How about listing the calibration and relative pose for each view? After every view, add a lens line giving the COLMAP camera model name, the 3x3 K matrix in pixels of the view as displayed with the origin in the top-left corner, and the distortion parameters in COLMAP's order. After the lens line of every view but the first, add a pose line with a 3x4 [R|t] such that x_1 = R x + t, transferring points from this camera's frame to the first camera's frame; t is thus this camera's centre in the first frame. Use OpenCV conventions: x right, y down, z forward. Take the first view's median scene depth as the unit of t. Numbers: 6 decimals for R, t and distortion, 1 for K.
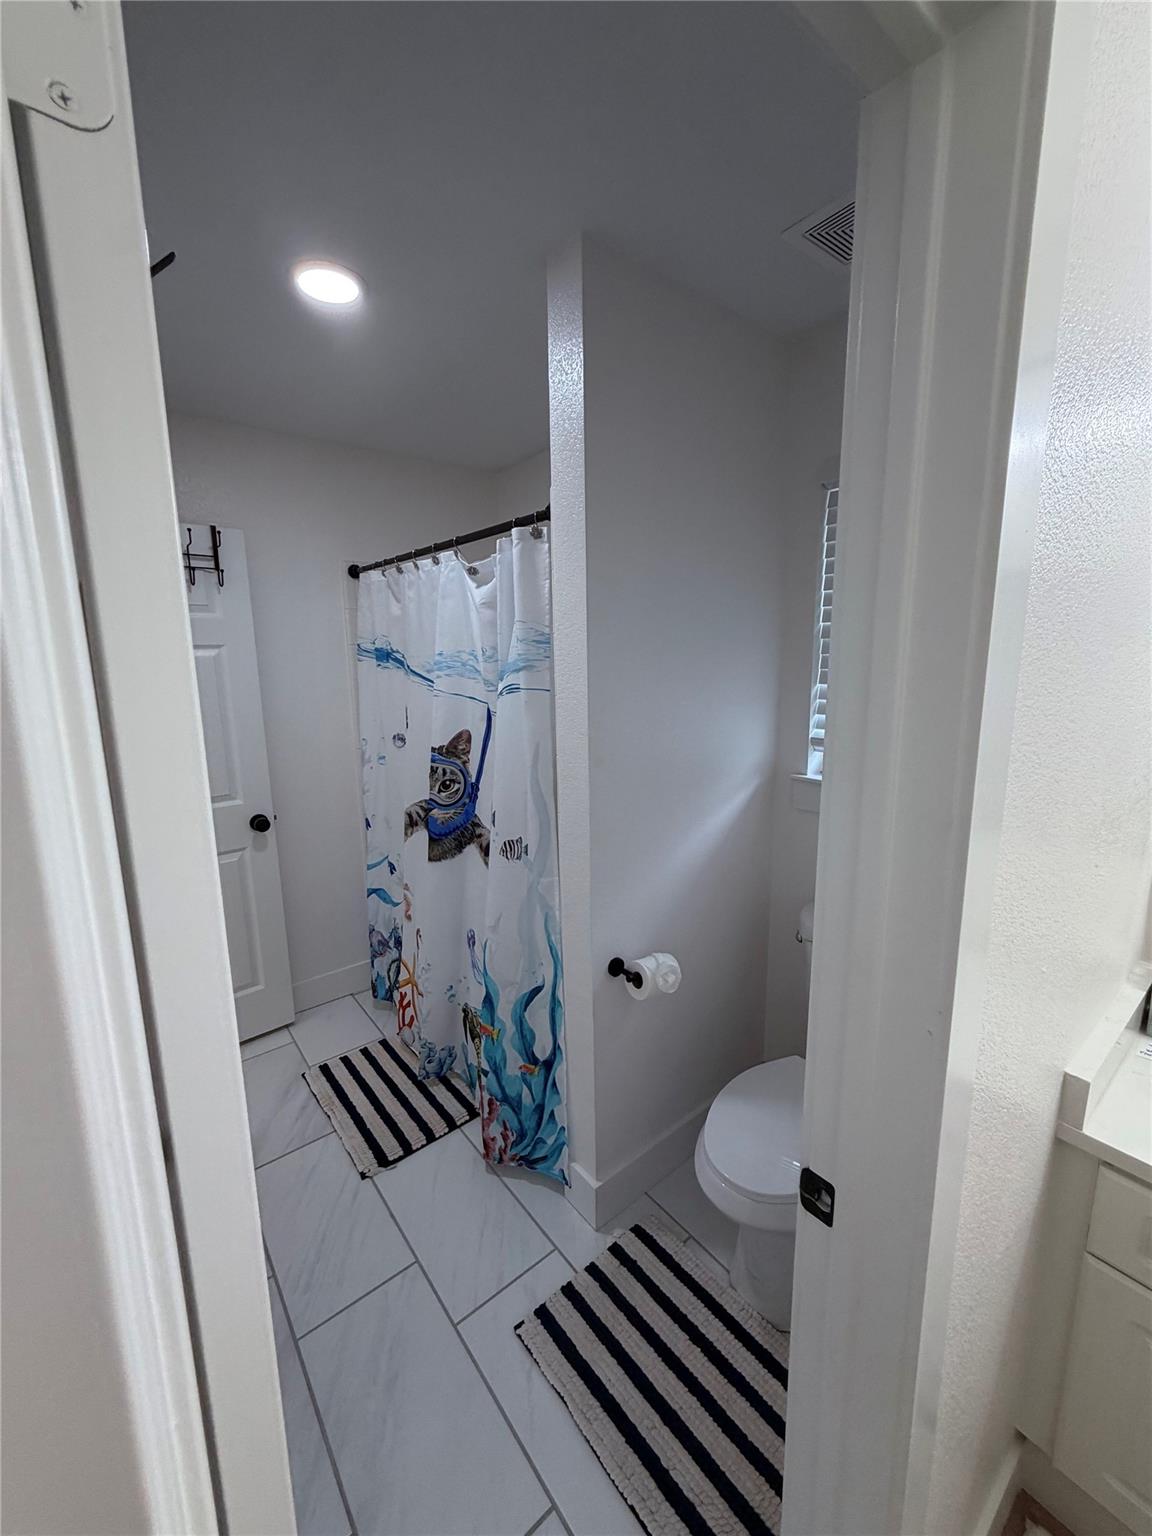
lens RADIAL K [[615.3, 0, 574.8], [0, 615.3, 764.2], [0, 0, 1]] dist [-0.004158, 0.000967]
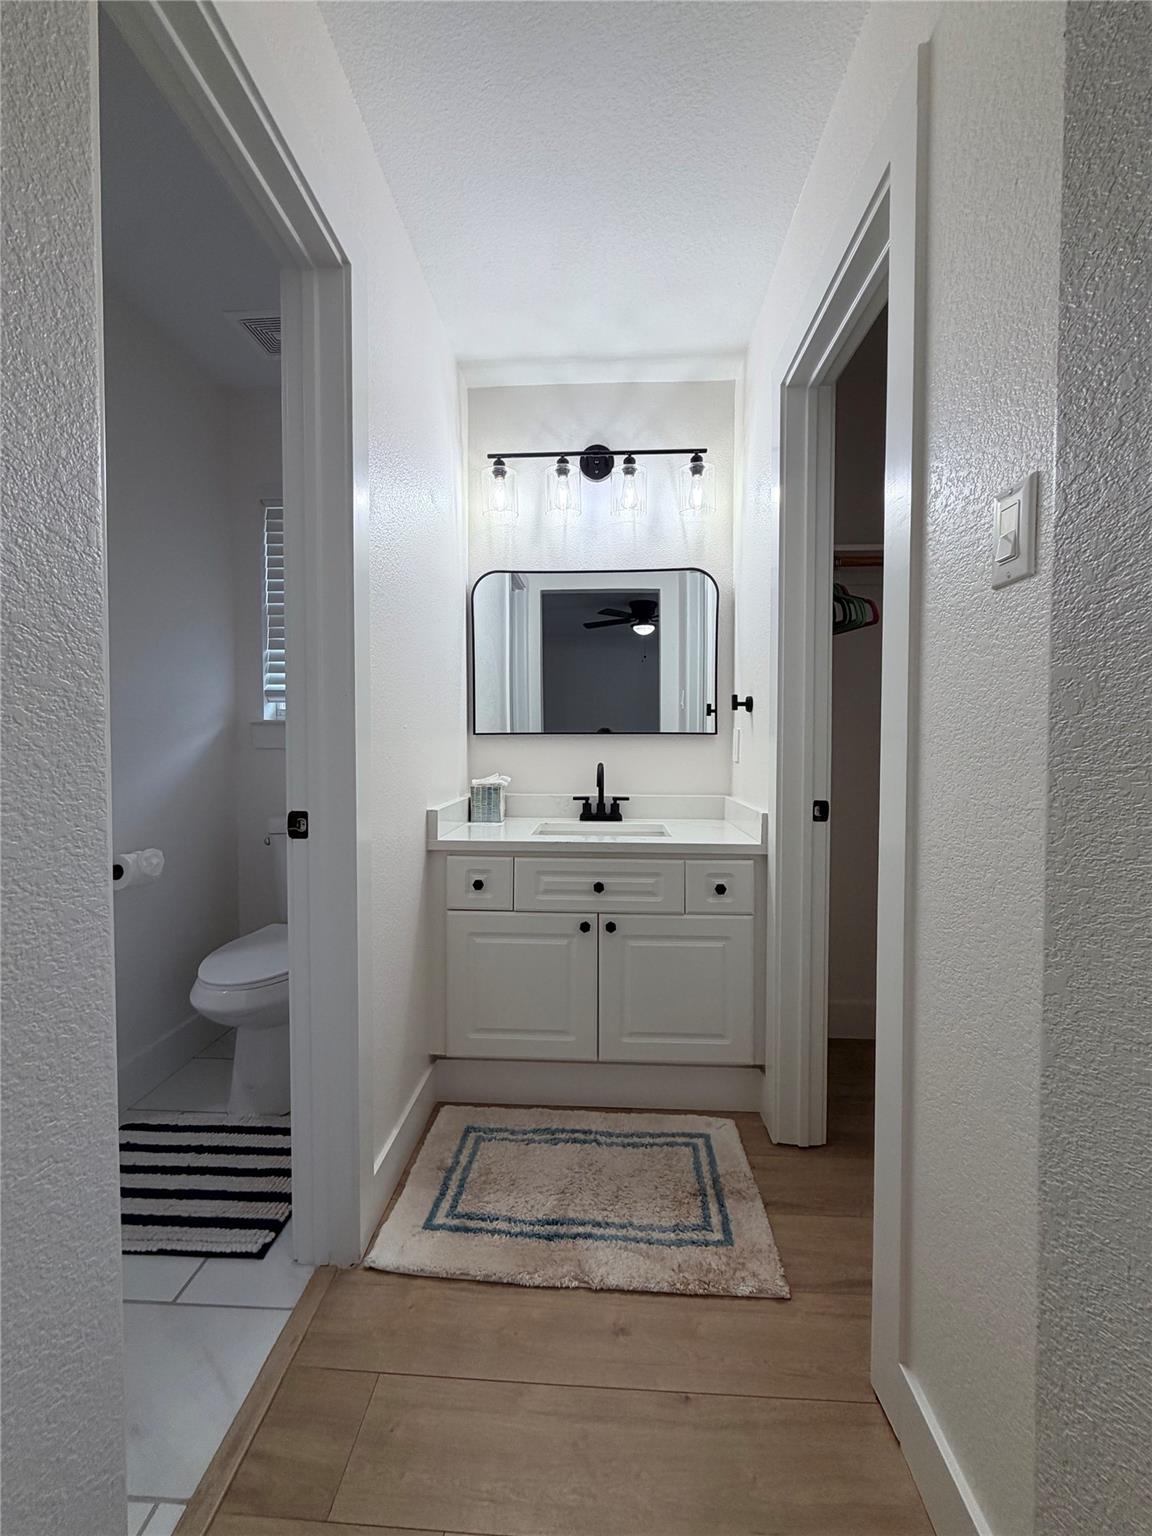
lens RADIAL K [[615.3, 0, 579.2], [0, 615.3, 762.4], [0, 0, 1]] dist [-0.004158, 0.000967]
pose [[0.655211, -0.009126, 0.755391, -0.156593], [0.120911, 0.988303, -0.092936, 0.307656], [-0.745707, 0.152228, 0.648650, -0.296323]]
